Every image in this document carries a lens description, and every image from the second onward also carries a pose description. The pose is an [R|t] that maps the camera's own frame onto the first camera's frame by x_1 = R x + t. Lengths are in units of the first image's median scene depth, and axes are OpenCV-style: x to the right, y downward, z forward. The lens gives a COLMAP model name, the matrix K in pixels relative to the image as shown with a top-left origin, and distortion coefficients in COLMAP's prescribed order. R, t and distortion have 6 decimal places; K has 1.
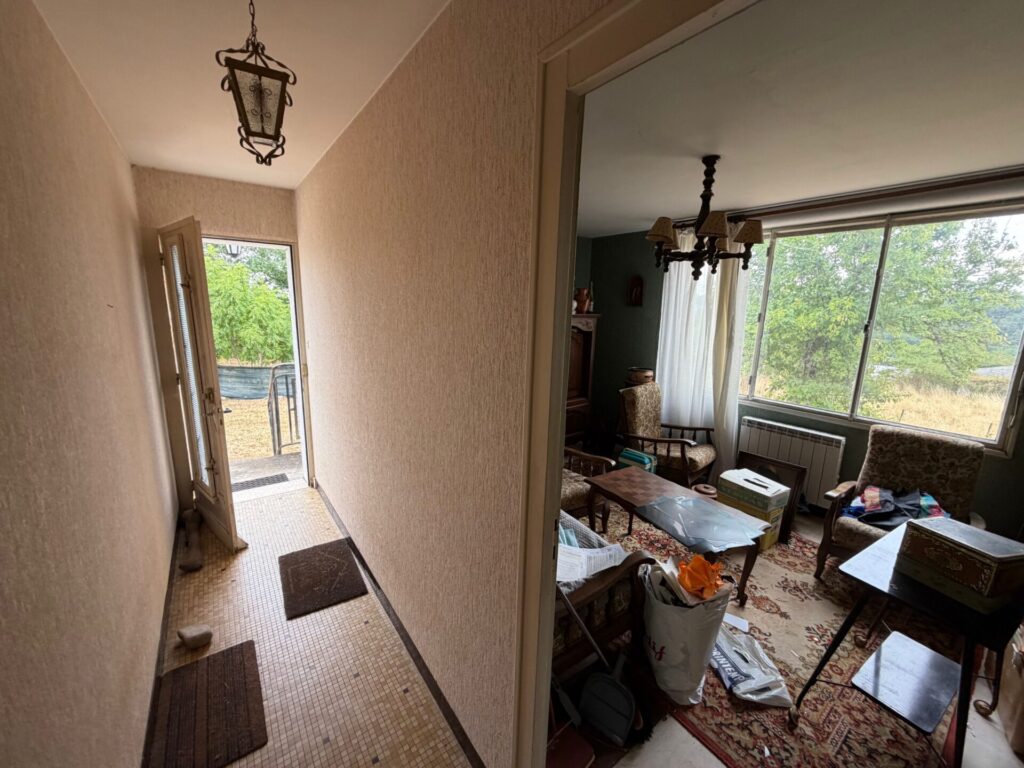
lens RADIAL K [[407.1, 0, 511.2], [0, 407.1, 385.3], [0, 0, 1]] dist [0.000517, -0.000468]
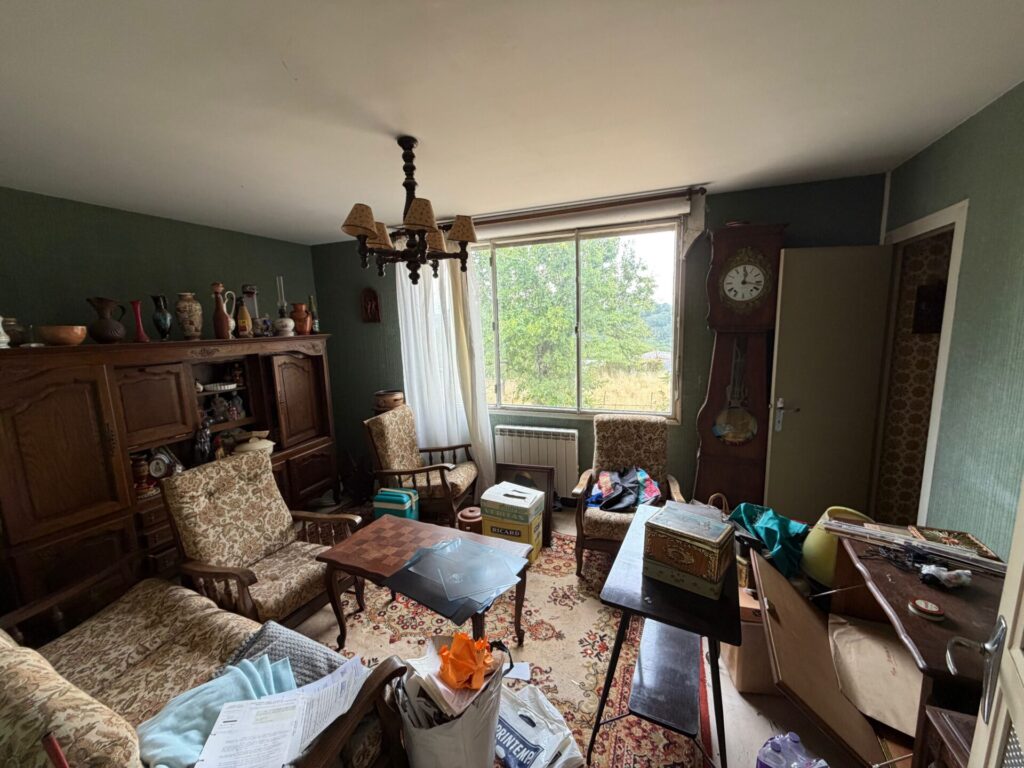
lens RADIAL K [[407.1, 0, 515.4], [0, 407.1, 386.0], [0, 0, 1]] dist [0.000517, -0.000468]
pose [[0.838511, -0.132479, 0.528535, 0.135852], [0.155843, 0.987782, 0.000348, -0.016761], [-0.522123, 0.082077, 0.848911, 0.171276]]
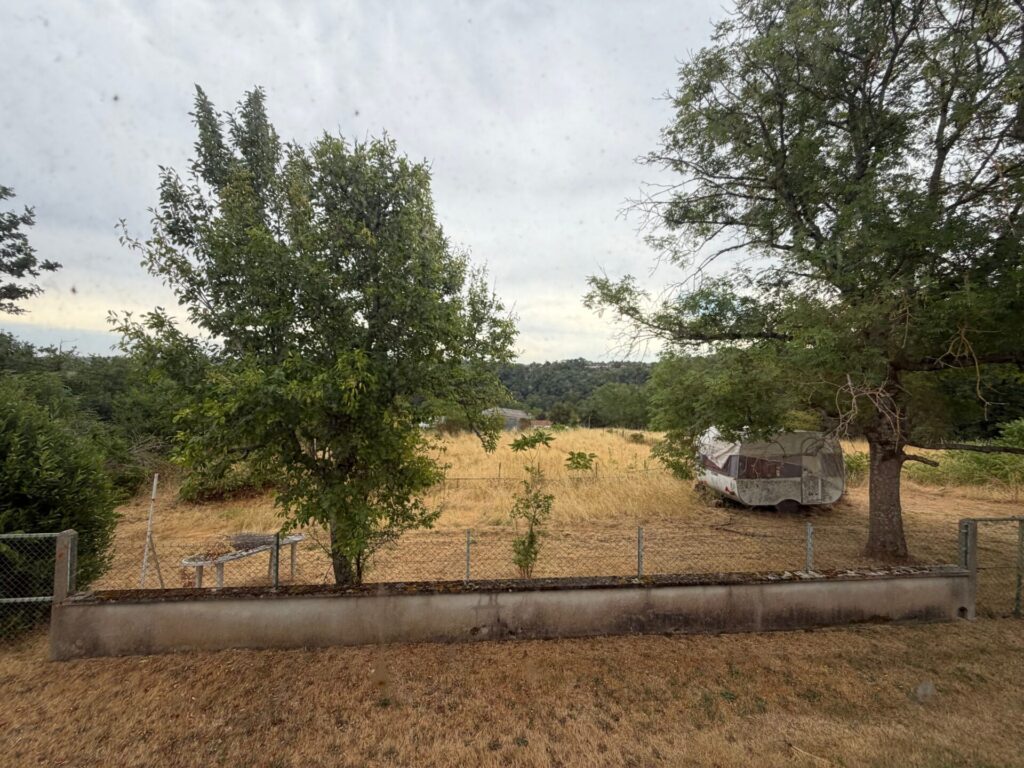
lens RADIAL K [[407.1, 0, 513.2], [0, 407.1, 380.5], [0, 0, 1]] dist [0.000517, -0.000468]
pose [[0.579978, -0.030849, 0.814048, 0.970210], [0.163454, 0.983368, -0.079189, -0.177112], [-0.798065, 0.178987, 0.575374, 0.982585]]
